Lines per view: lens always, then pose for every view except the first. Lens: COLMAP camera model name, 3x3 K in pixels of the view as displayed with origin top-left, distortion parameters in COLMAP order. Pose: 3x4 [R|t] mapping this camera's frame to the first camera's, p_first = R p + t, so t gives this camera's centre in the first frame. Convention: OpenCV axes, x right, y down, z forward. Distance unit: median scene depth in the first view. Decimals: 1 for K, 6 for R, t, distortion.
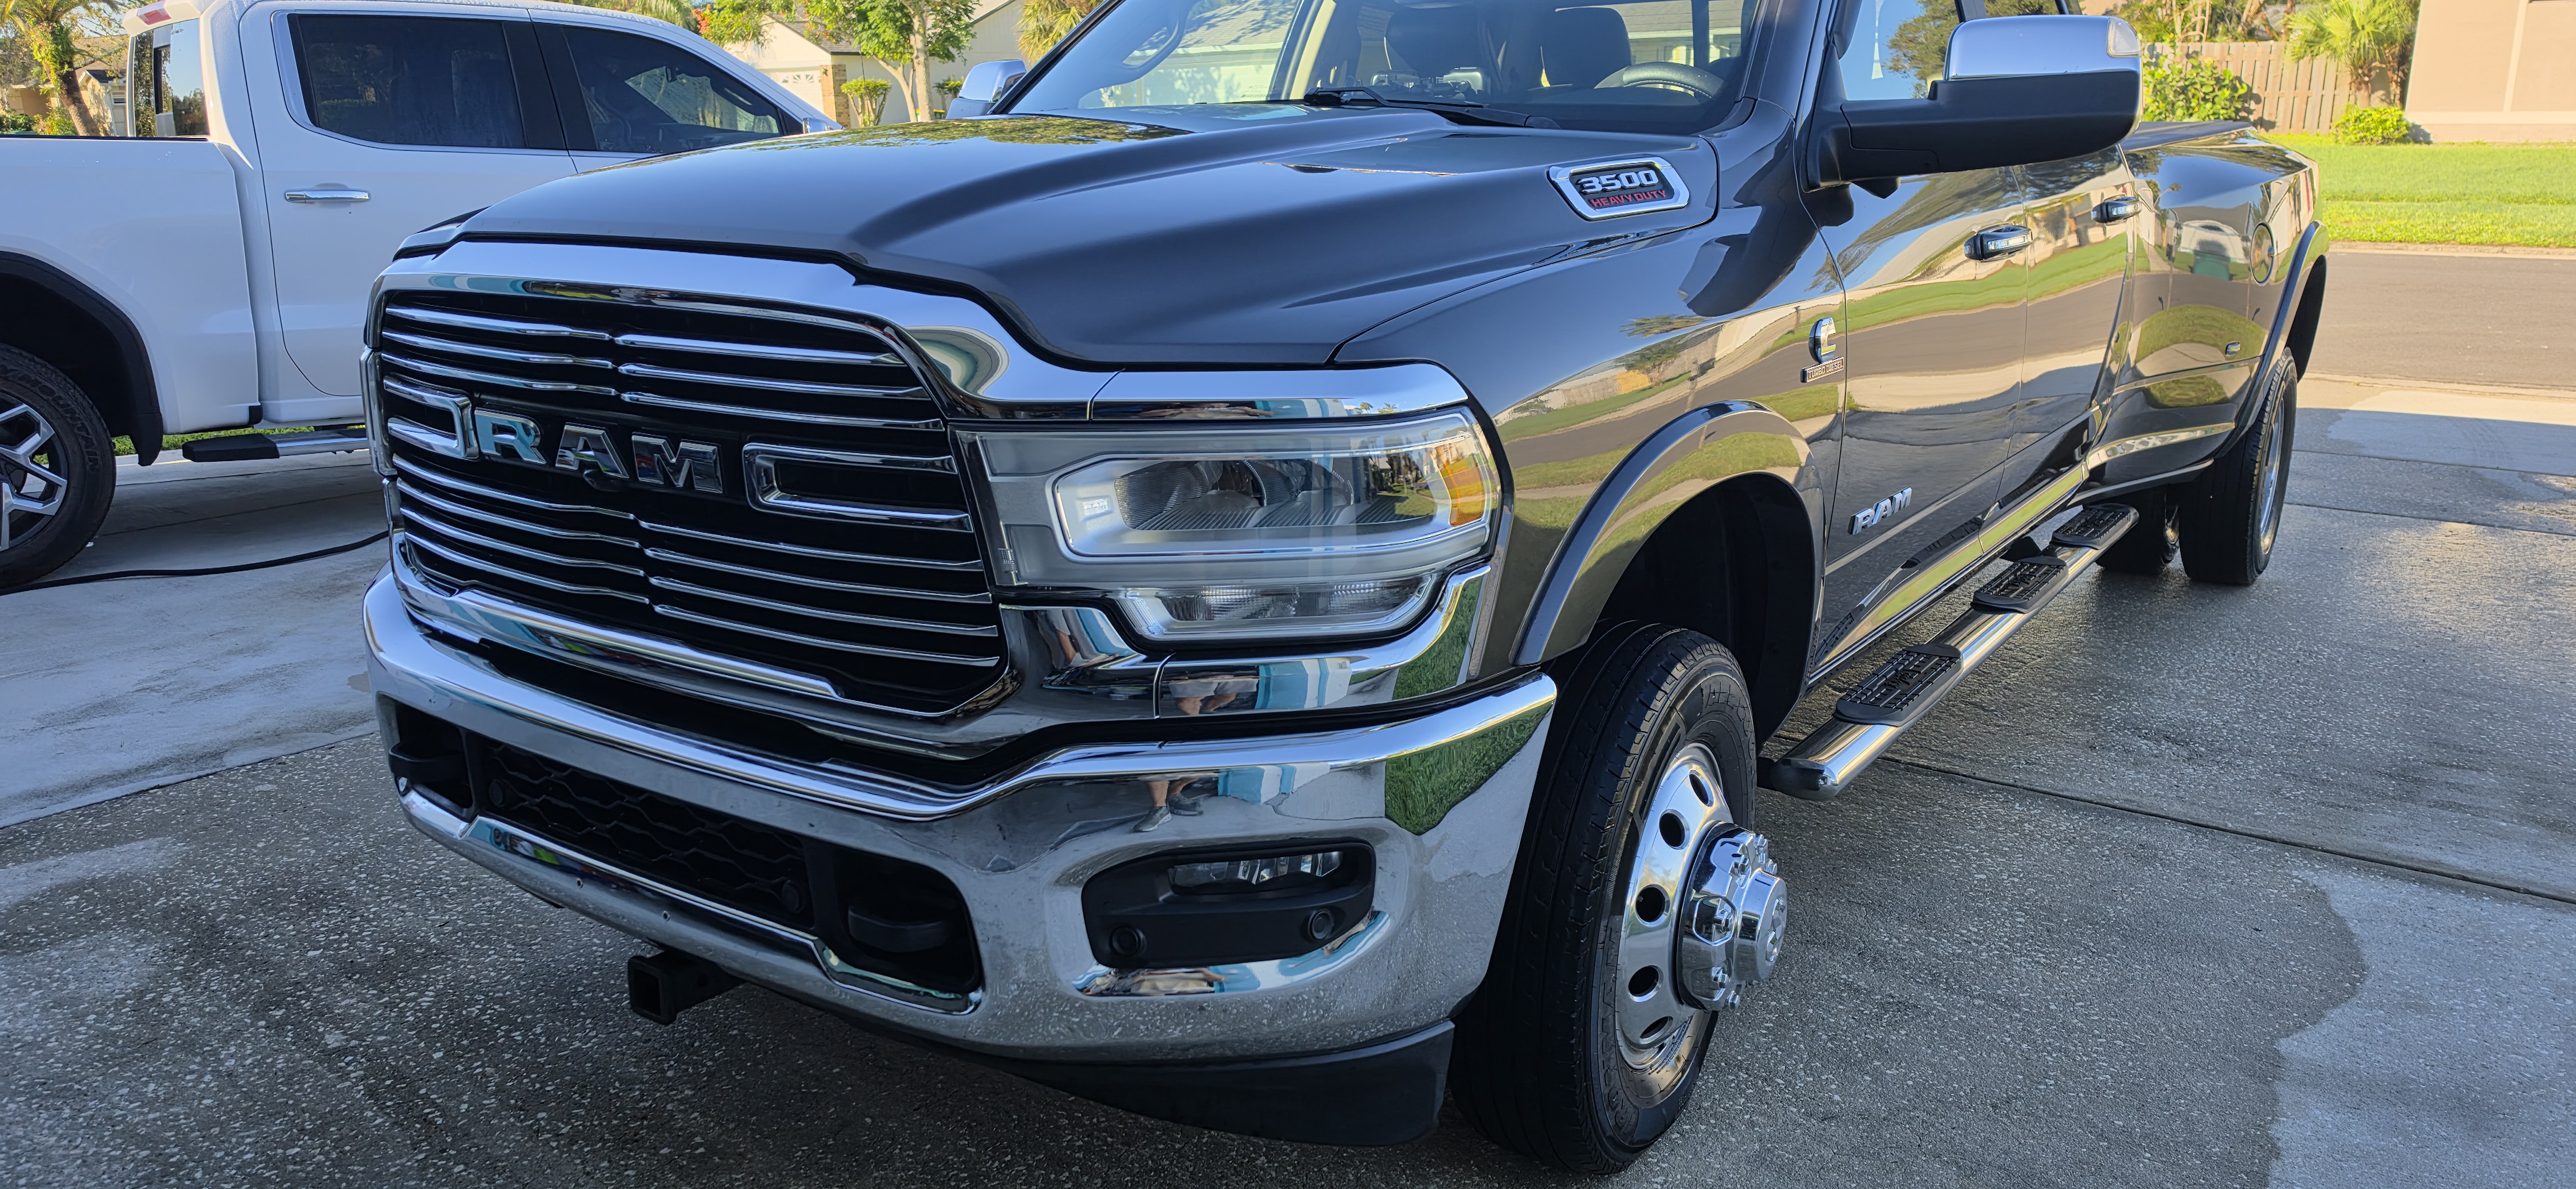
lens RADIAL K [[1830.0, 0, 1281.5], [0, 1830.0, 541.5], [0, 0, 1]] dist [0.026867, -0.027291]
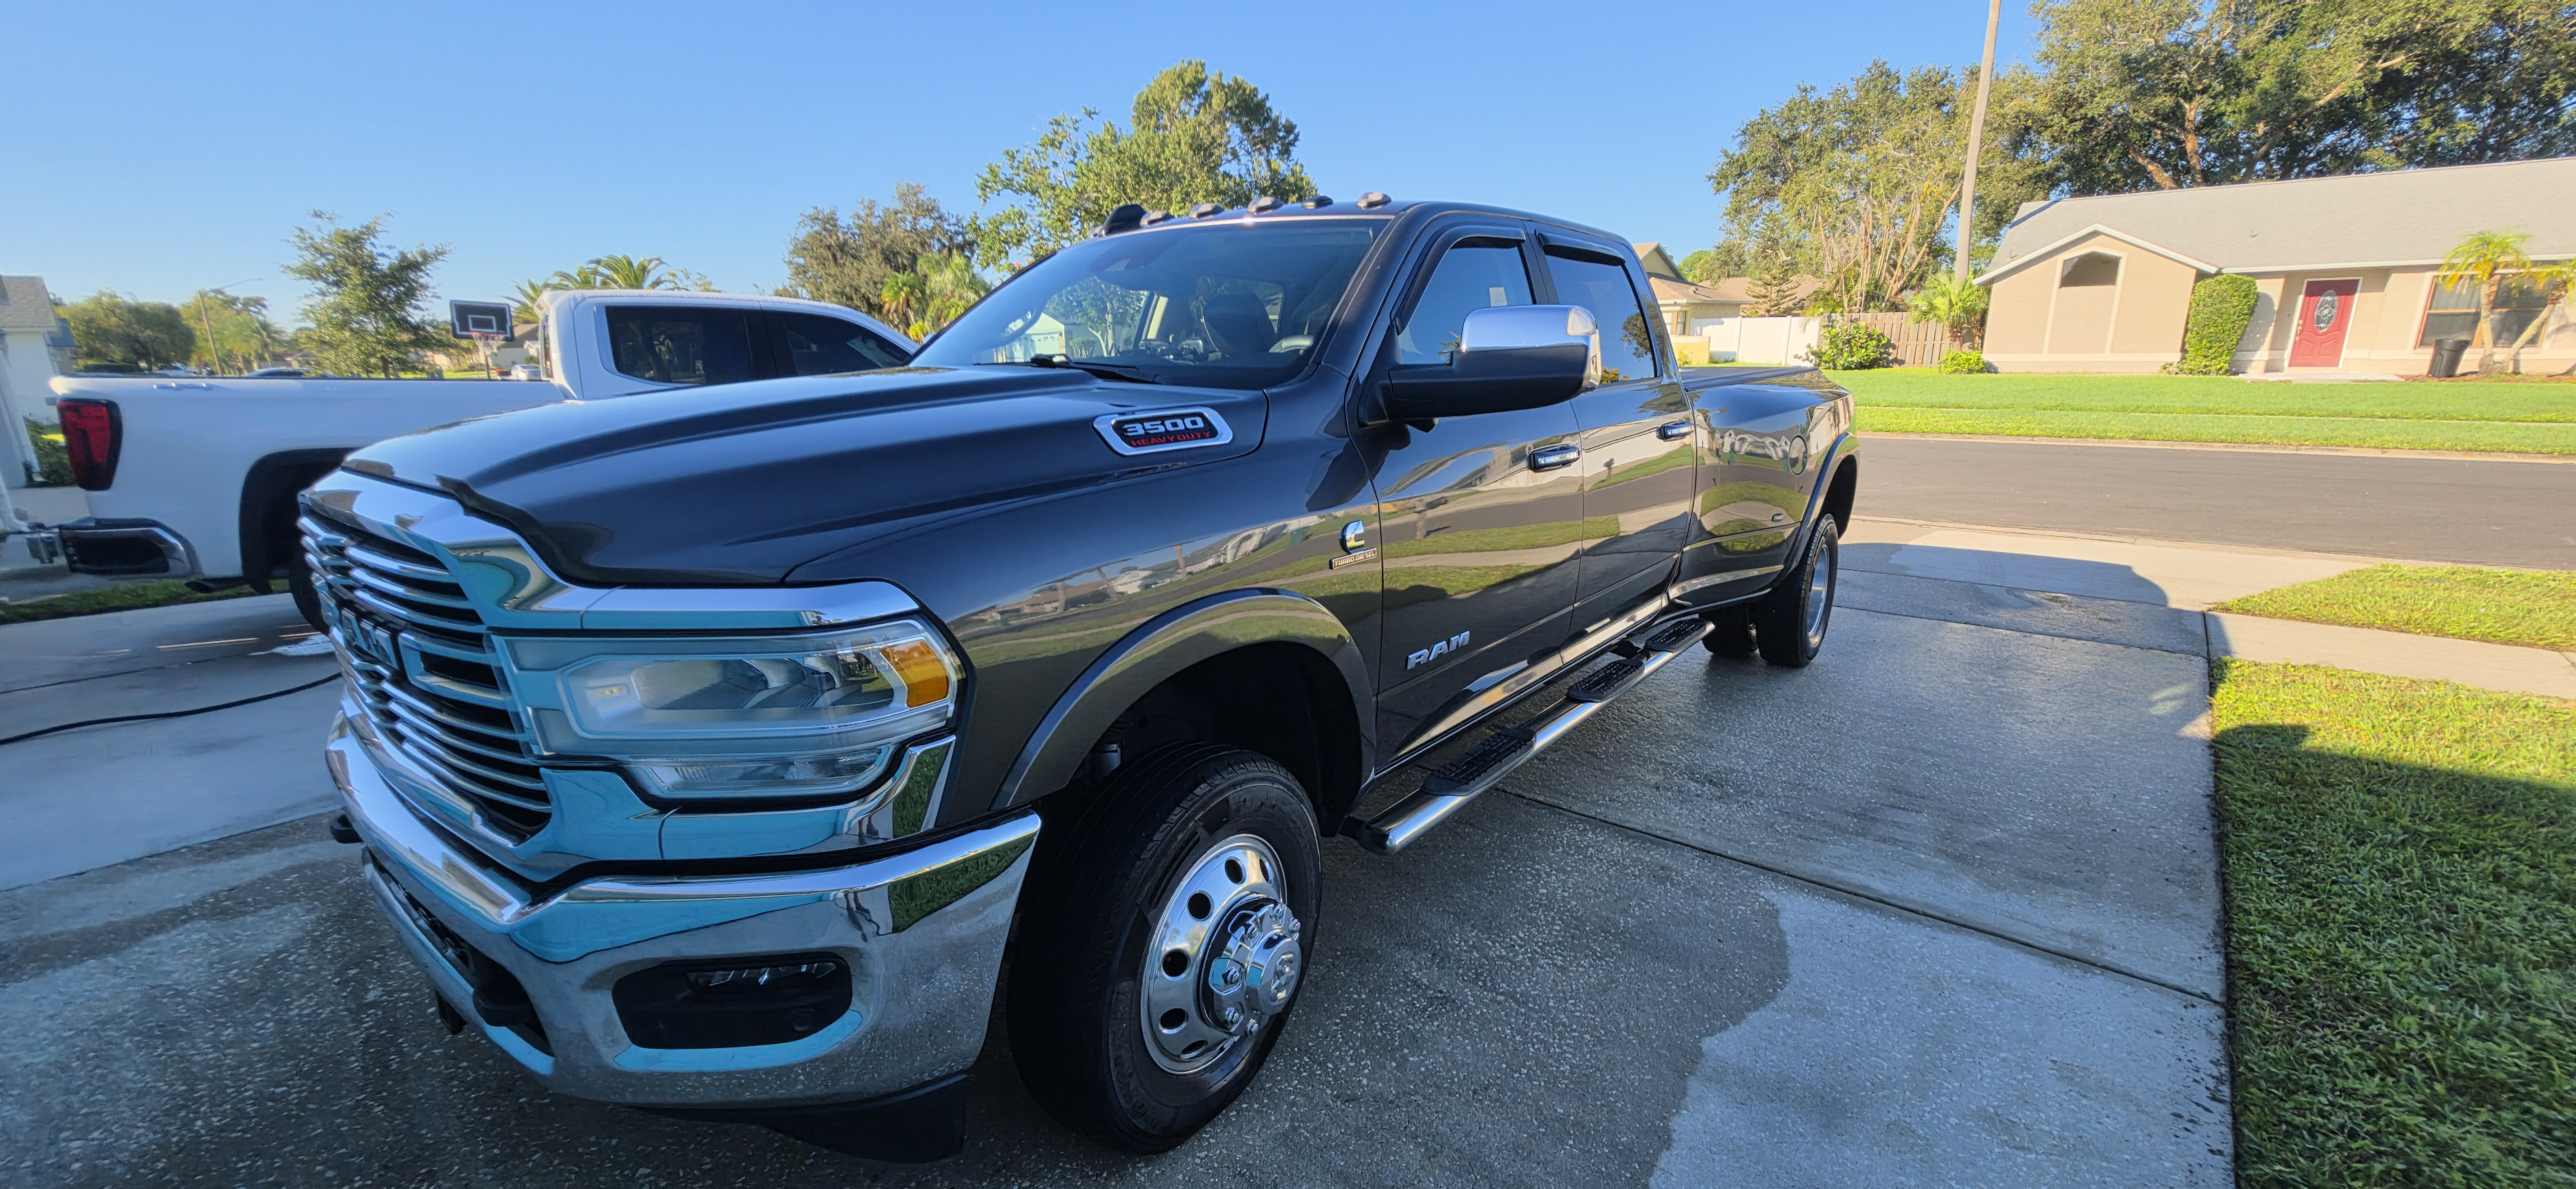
lens RADIAL K [[1043.8, 0, 1273.2], [0, 1043.8, 602.3], [0, 0, 1]] dist [0.000746, -0.001490]
pose [[0.998283, 0.009386, -0.057826, 0.249072], [-0.009225, 0.999953, 0.003042, -0.055763], [0.057852, -0.002503, 0.998322, 0.187605]]
